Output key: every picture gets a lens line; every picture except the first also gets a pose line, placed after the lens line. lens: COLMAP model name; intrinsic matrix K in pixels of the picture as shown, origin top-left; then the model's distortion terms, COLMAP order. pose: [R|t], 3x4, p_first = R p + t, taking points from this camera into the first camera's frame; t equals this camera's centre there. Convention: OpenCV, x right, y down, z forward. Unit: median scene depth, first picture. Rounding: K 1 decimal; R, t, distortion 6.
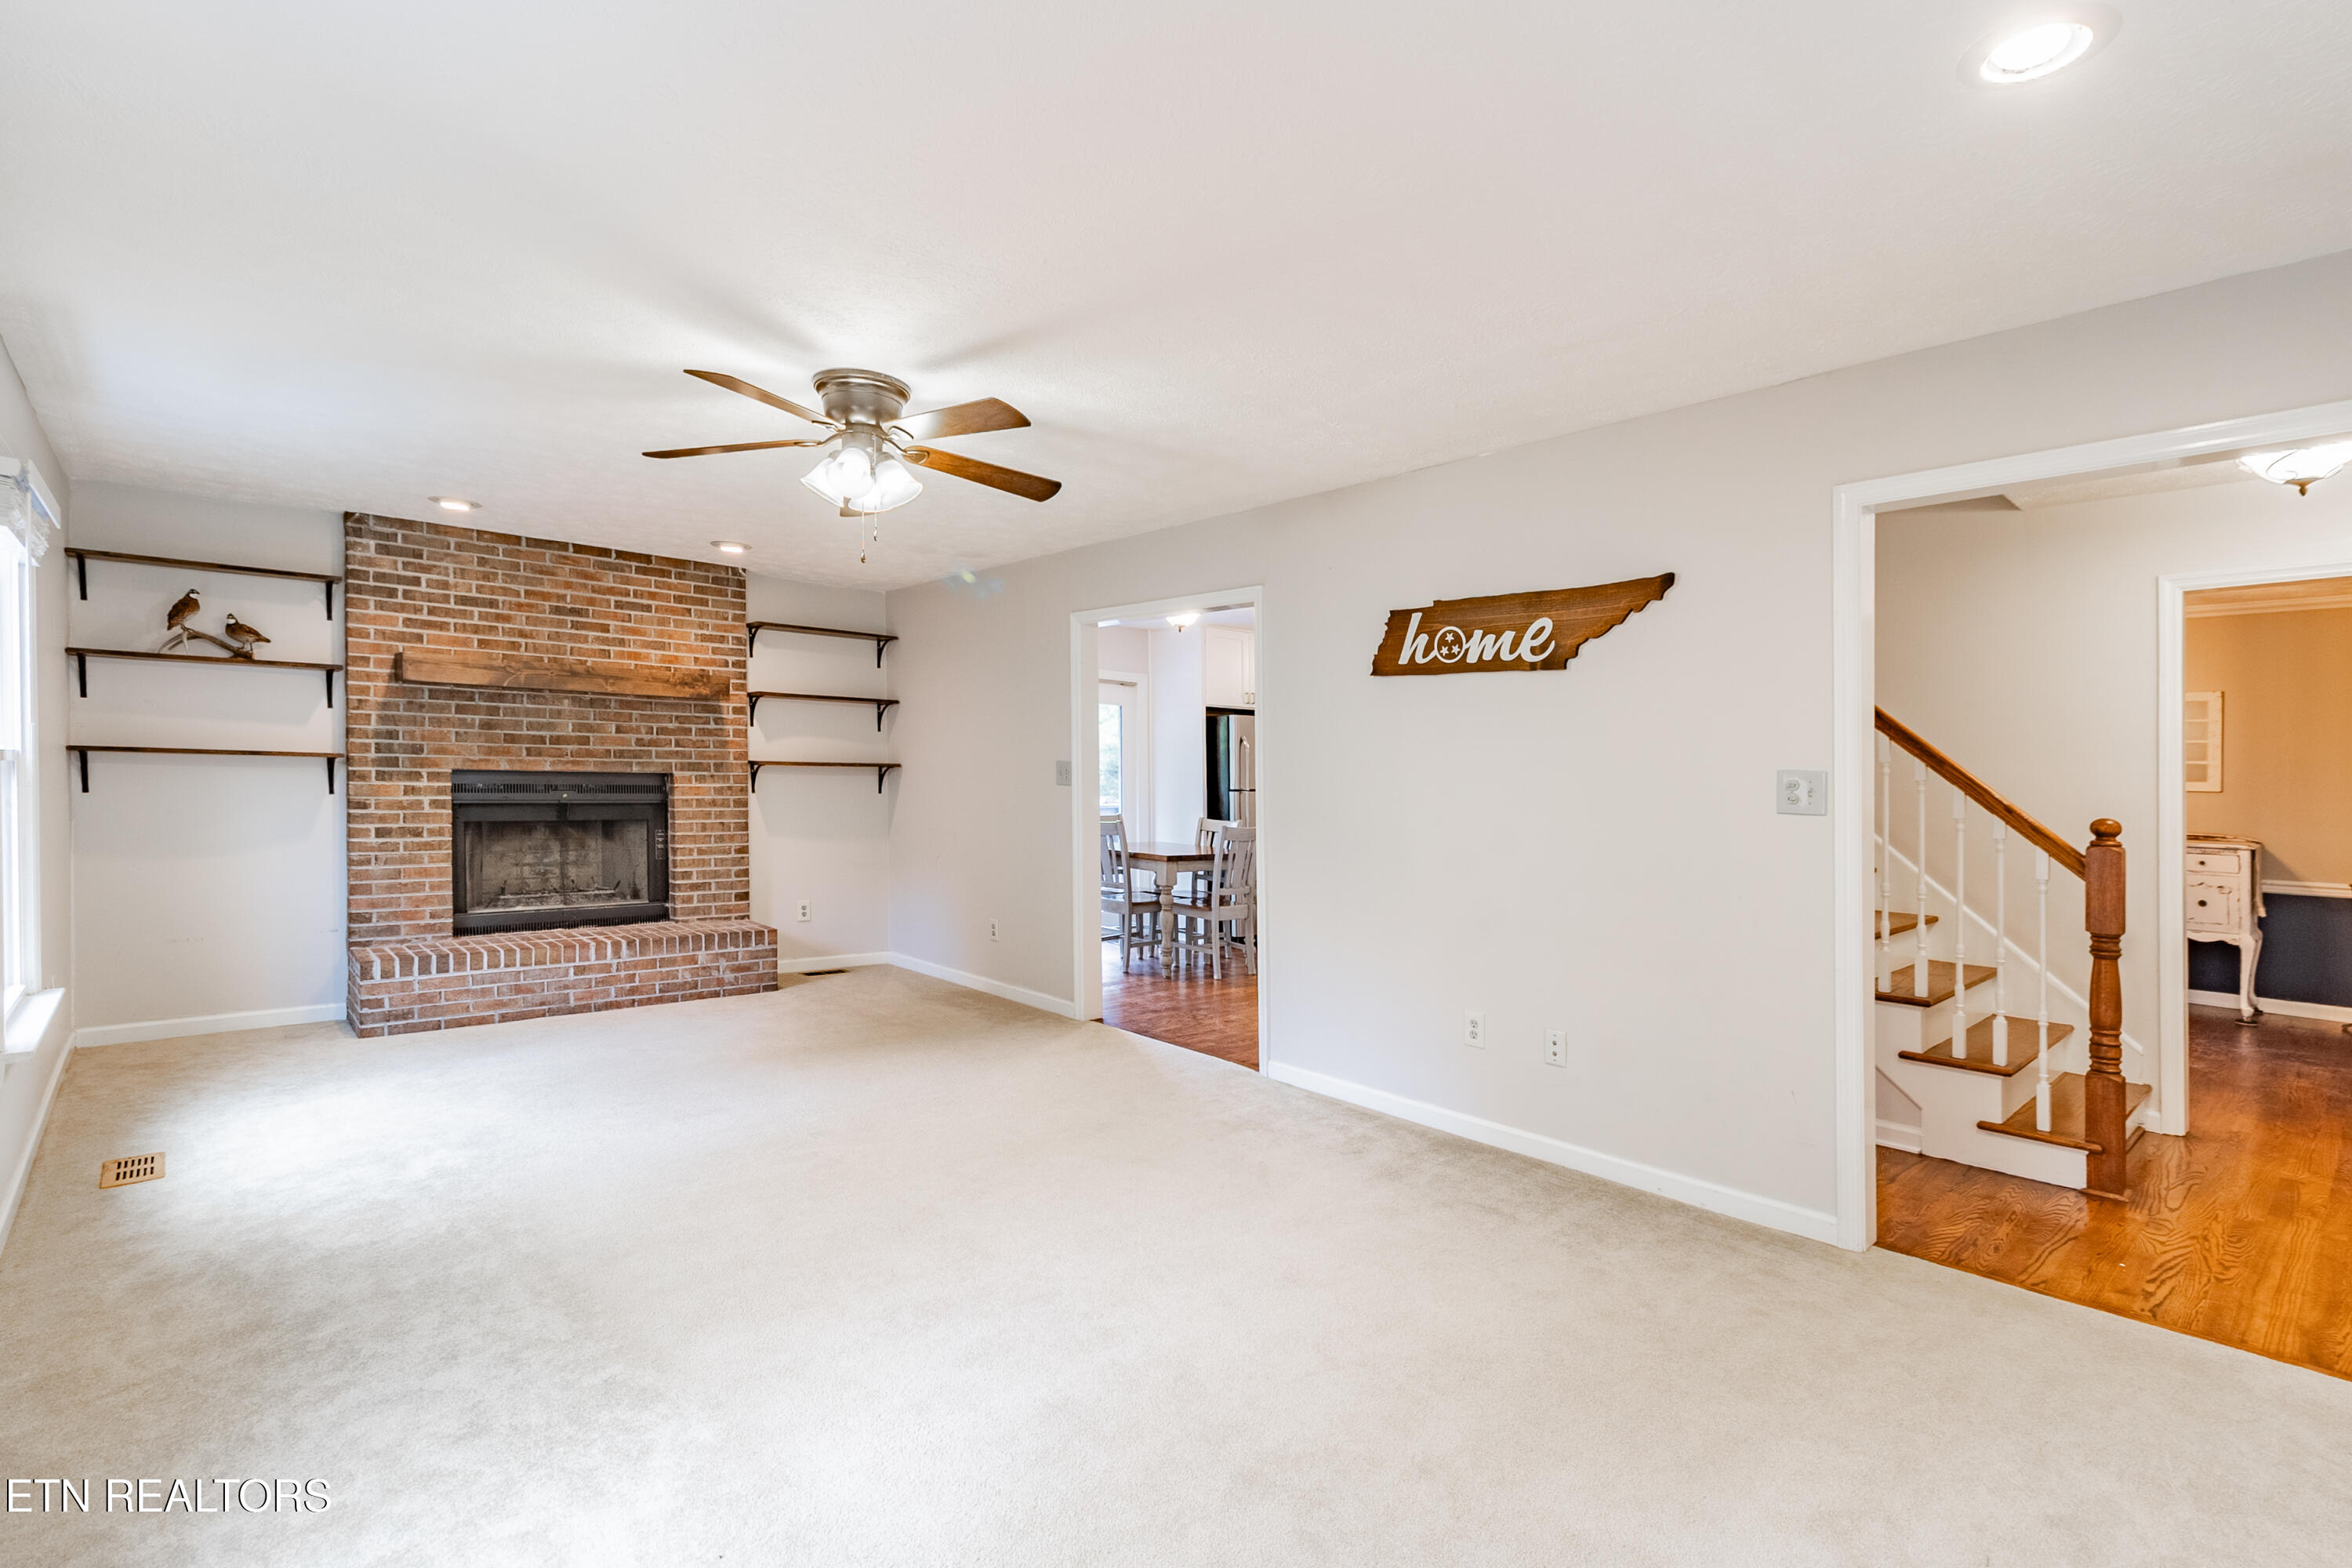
lens RADIAL K [[1107.5, 0, 1165.5], [0, 1107.5, 739.1], [0, 0, 1]] dist [0.001682, 0.000085]
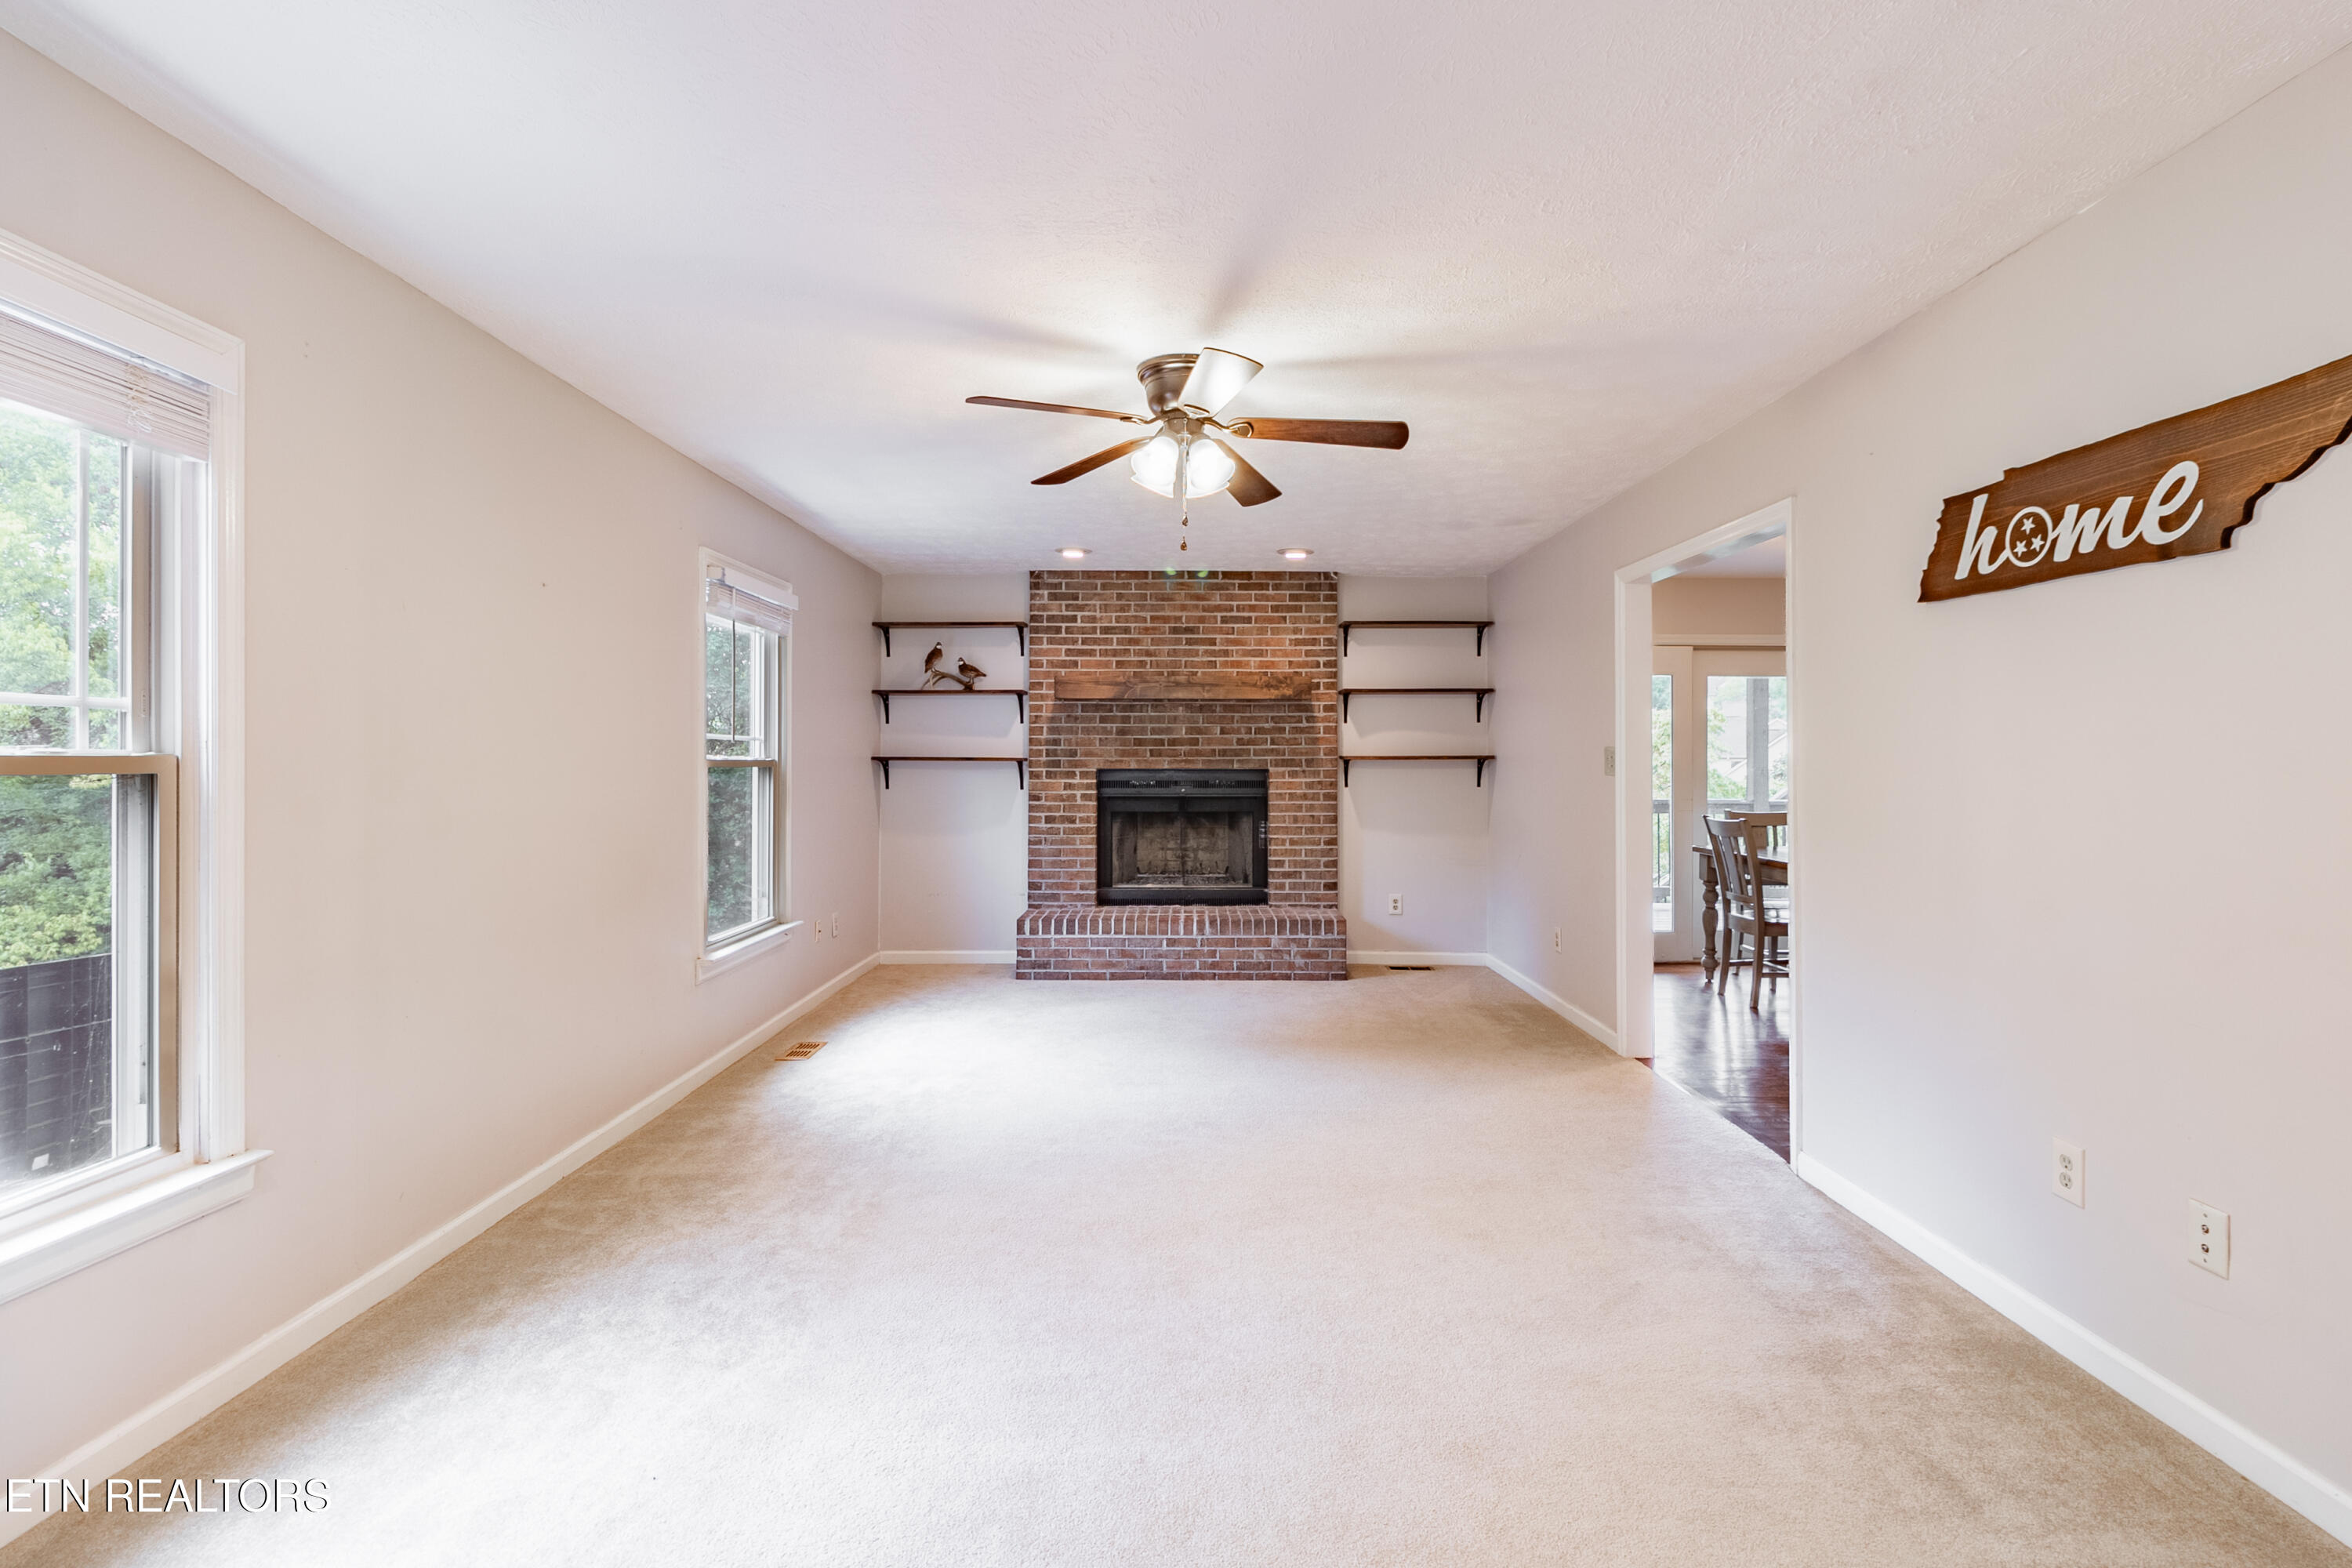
lens RADIAL K [[1080.5, 0, 1180.5], [0, 1080.5, 743.9], [0, 0, 1]] dist [0.007833, -0.000091]
pose [[0.746277, -0.032542, -0.664839, 0.221569], [0.036555, 0.999301, -0.007881, 0.012621], [0.664631, -0.018422, 0.746945, 0.171302]]
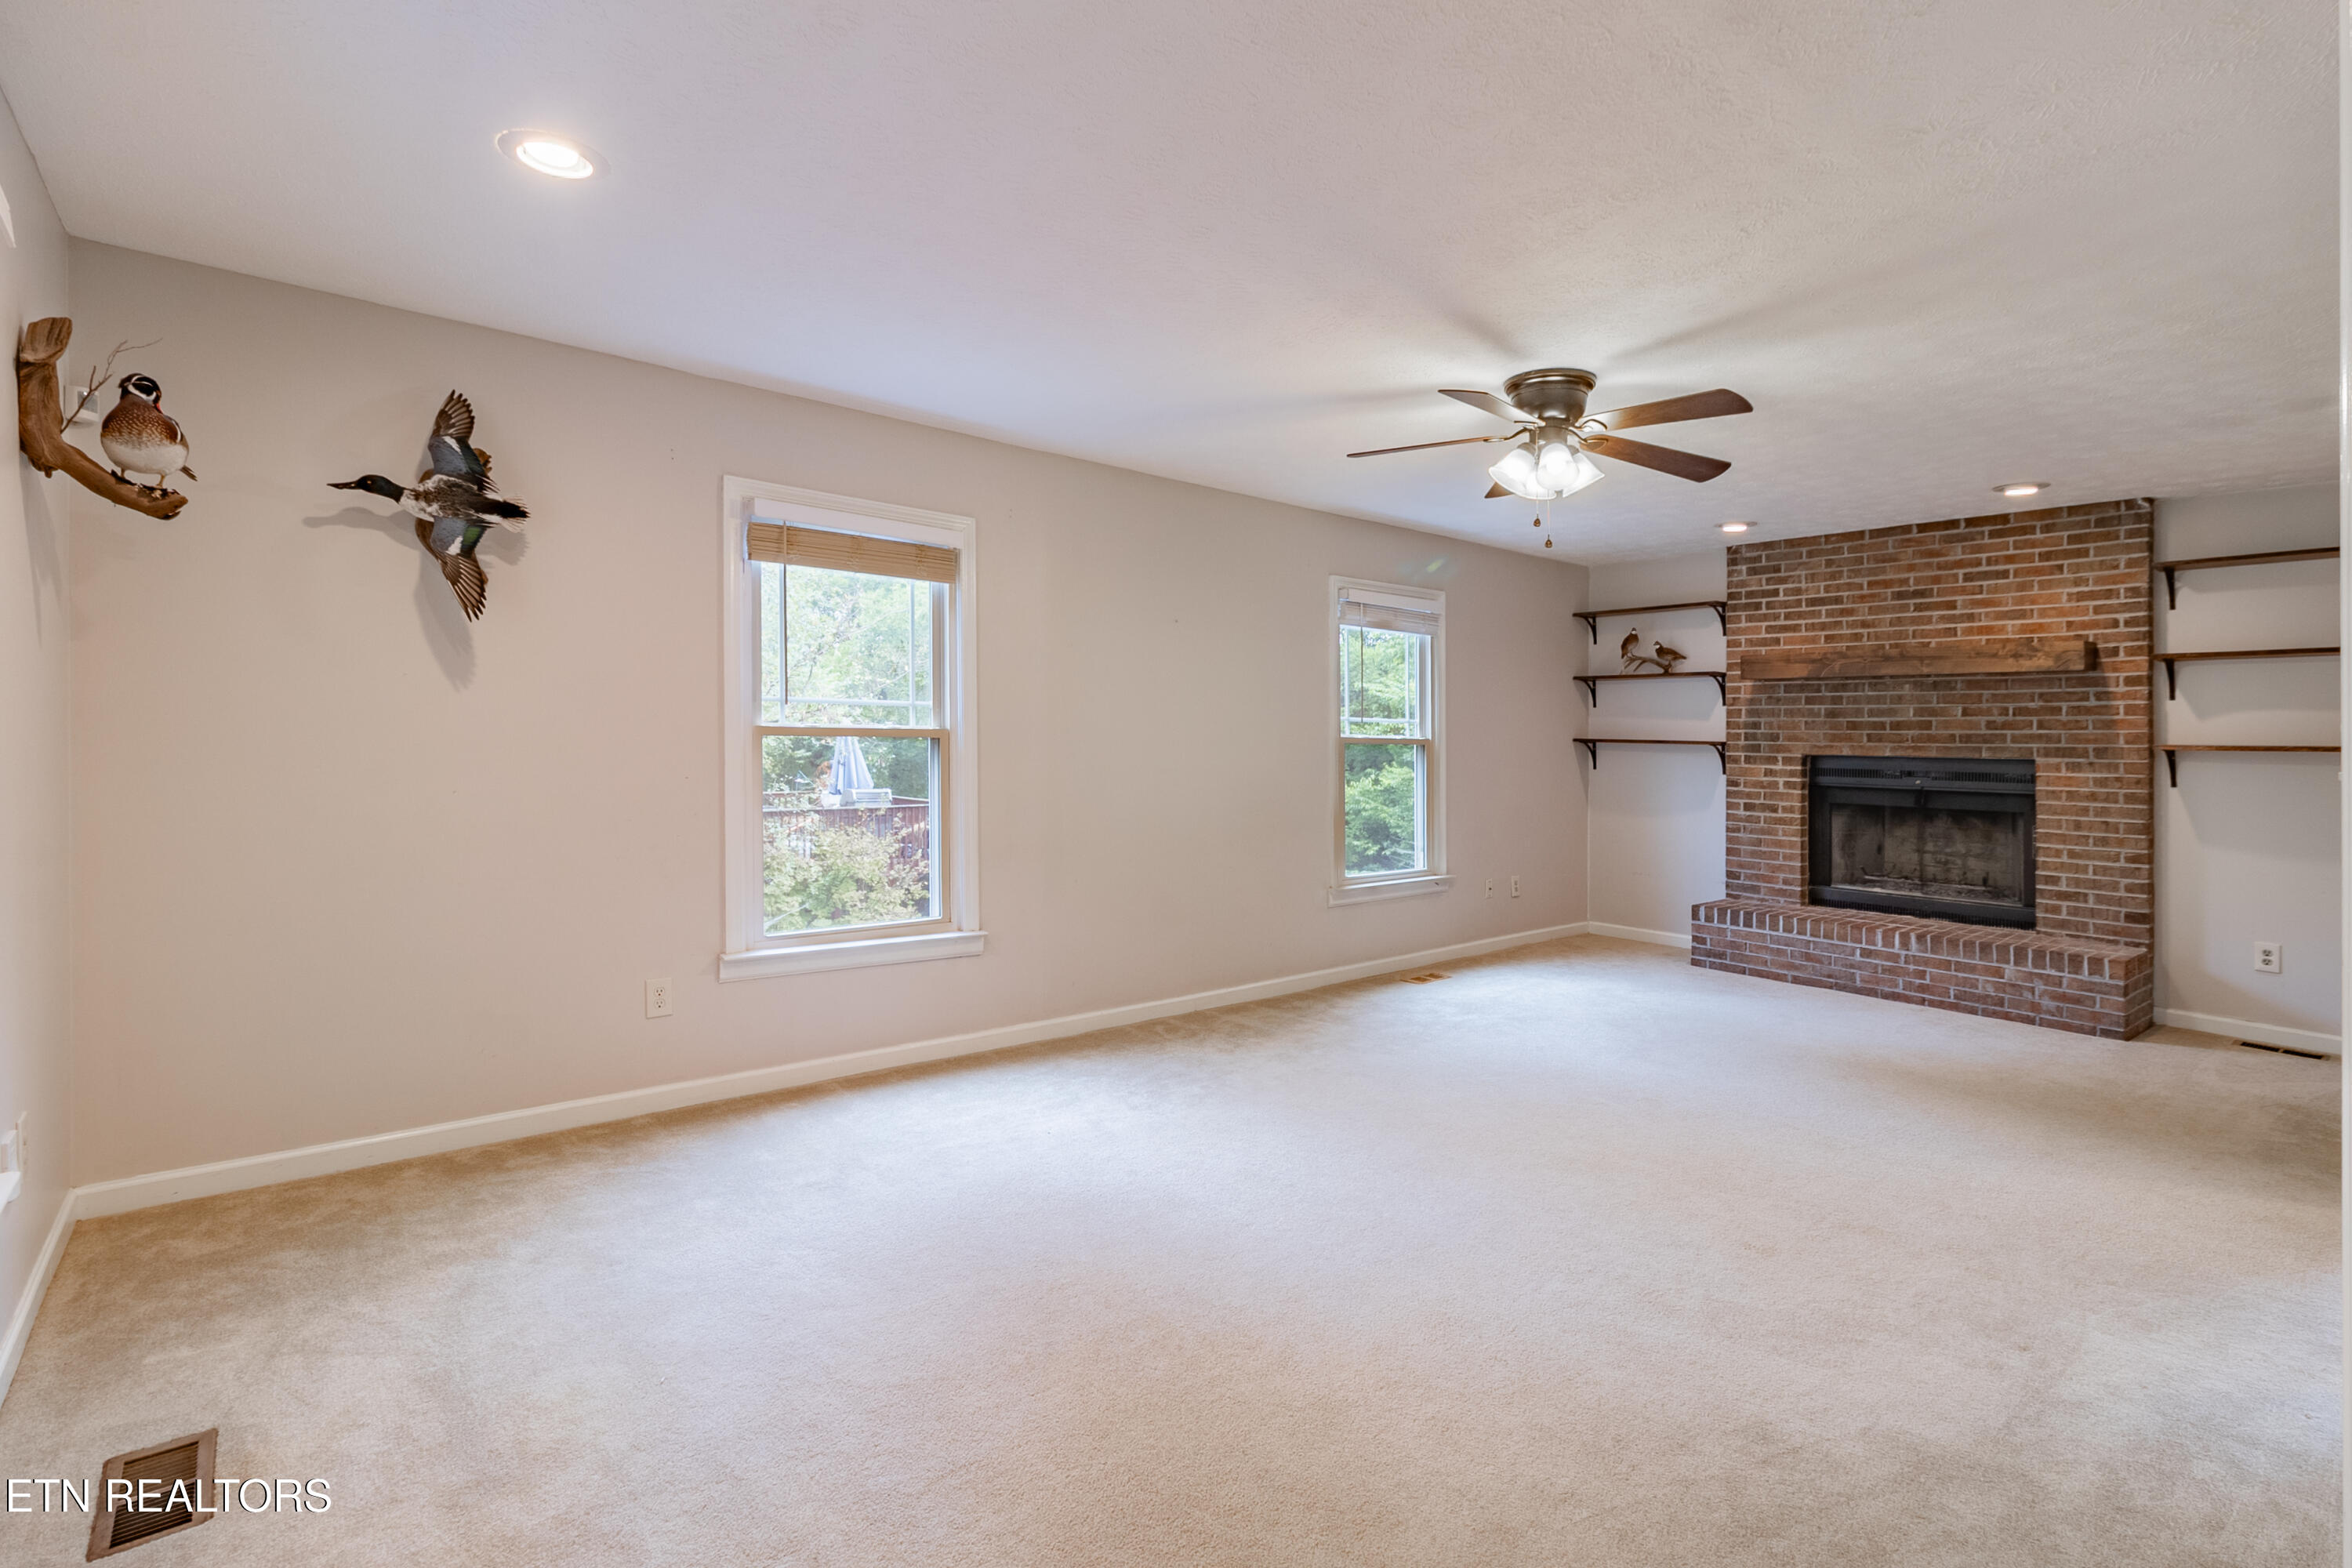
lens RADIAL K [[1080.5, 0, 1180.5], [0, 1080.5, 743.9], [0, 0, 1]] dist [0.007833, -0.000091]
pose [[-0.028376, -0.016223, -0.999466, 0.475239], [0.013779, 0.999767, -0.016620, 0.026381], [0.999502, -0.014243, -0.028146, 0.407287]]
